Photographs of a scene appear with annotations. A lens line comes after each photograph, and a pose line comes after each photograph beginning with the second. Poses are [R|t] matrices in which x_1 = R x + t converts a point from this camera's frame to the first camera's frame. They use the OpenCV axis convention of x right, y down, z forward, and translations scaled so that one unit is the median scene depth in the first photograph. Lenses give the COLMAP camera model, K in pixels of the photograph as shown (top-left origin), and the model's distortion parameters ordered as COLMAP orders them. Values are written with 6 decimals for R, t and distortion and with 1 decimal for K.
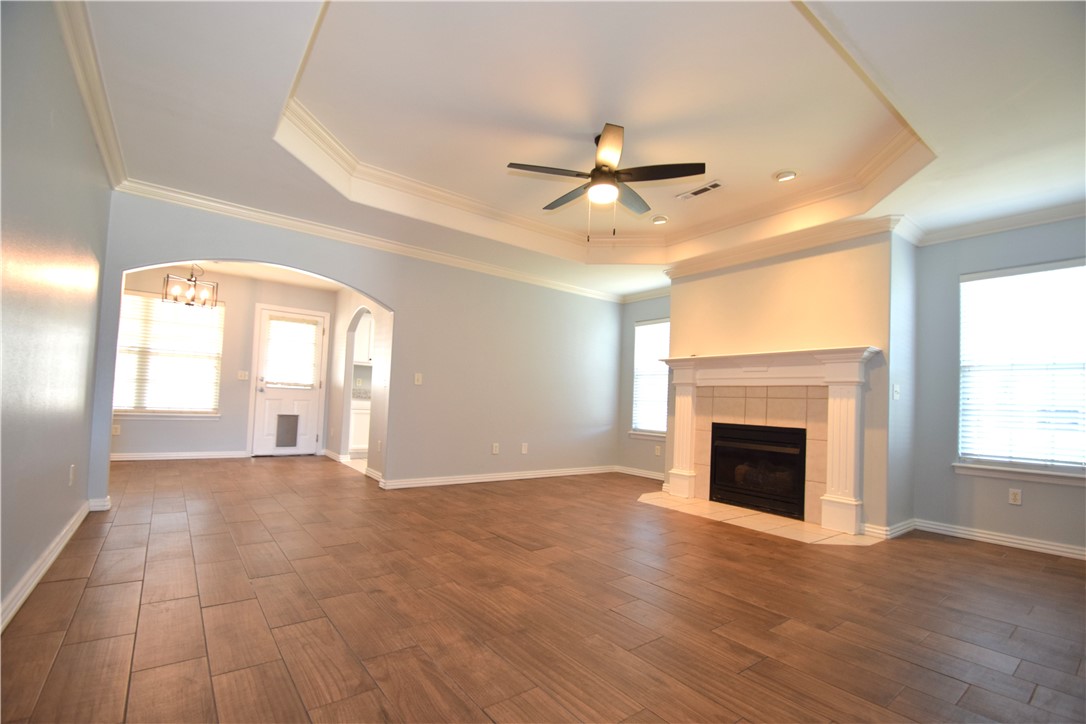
lens RADIAL K [[479.5, 0, 544.9], [0, 479.5, 384.8], [0, 0, 1]] dist [0.004209, -0.010803]
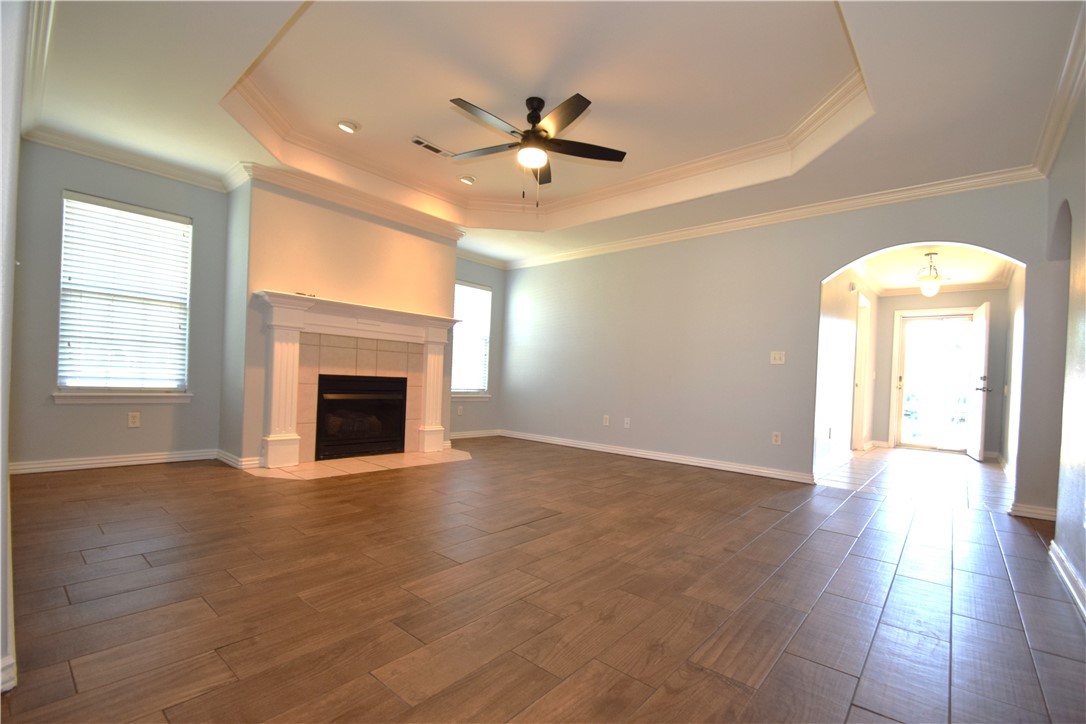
lens RADIAL K [[479.5, 0, 544.9], [0, 479.5, 384.8], [0, 0, 1]] dist [0.004209, -0.010803]
pose [[-0.198836, -0.061516, 0.978100, -0.710178], [-0.090439, 0.994921, 0.044189, 0.023629], [-0.975851, -0.079672, -0.203390, 0.896384]]
